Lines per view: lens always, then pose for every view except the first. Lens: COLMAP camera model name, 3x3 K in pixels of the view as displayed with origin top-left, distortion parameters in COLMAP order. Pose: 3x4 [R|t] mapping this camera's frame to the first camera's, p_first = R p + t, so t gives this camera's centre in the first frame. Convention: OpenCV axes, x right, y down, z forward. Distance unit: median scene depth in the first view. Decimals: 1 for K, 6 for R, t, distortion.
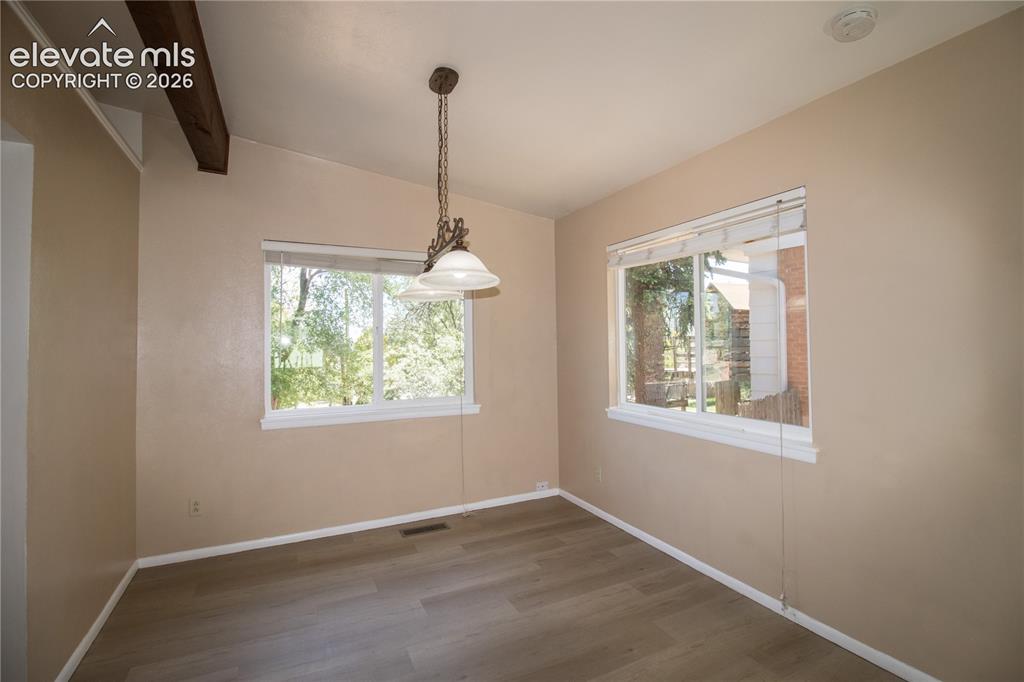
lens RADIAL K [[473.8, 0, 514.8], [0, 473.8, 339.2], [0, 0, 1]] dist [-0.004508, -0.004498]
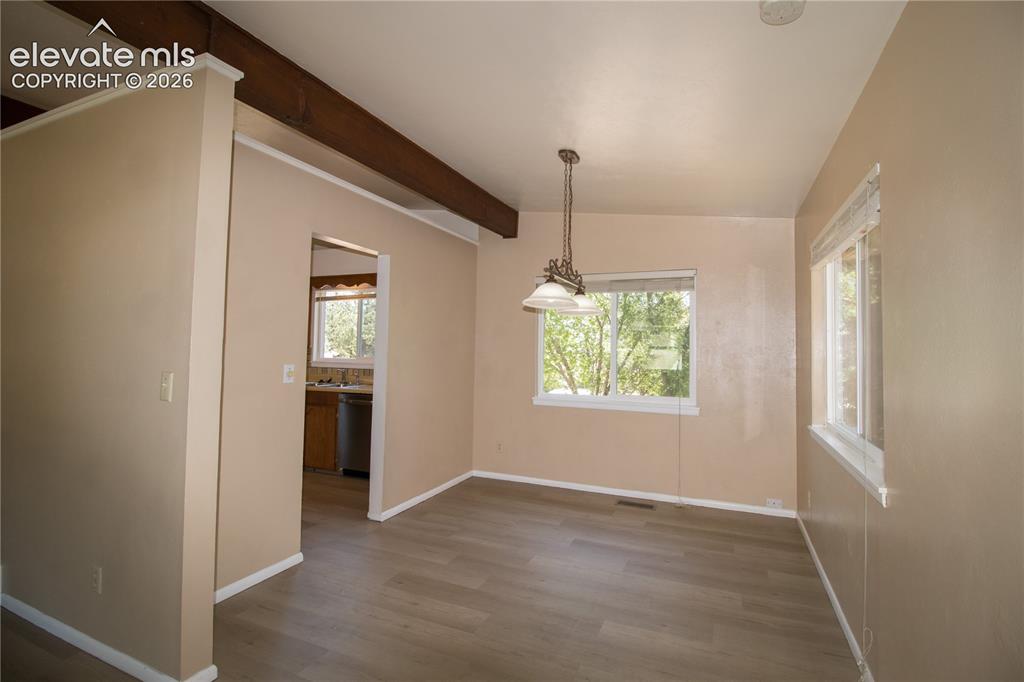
lens RADIAL K [[473.8, 0, 521.7], [0, 473.8, 341.8], [0, 0, 1]] dist [-0.004508, -0.004498]
pose [[0.641164, 0.007928, -0.767363, 0.599774], [-0.012174, 0.999926, 0.000159, -0.006070], [0.767308, 0.009240, 0.641212, 0.012445]]
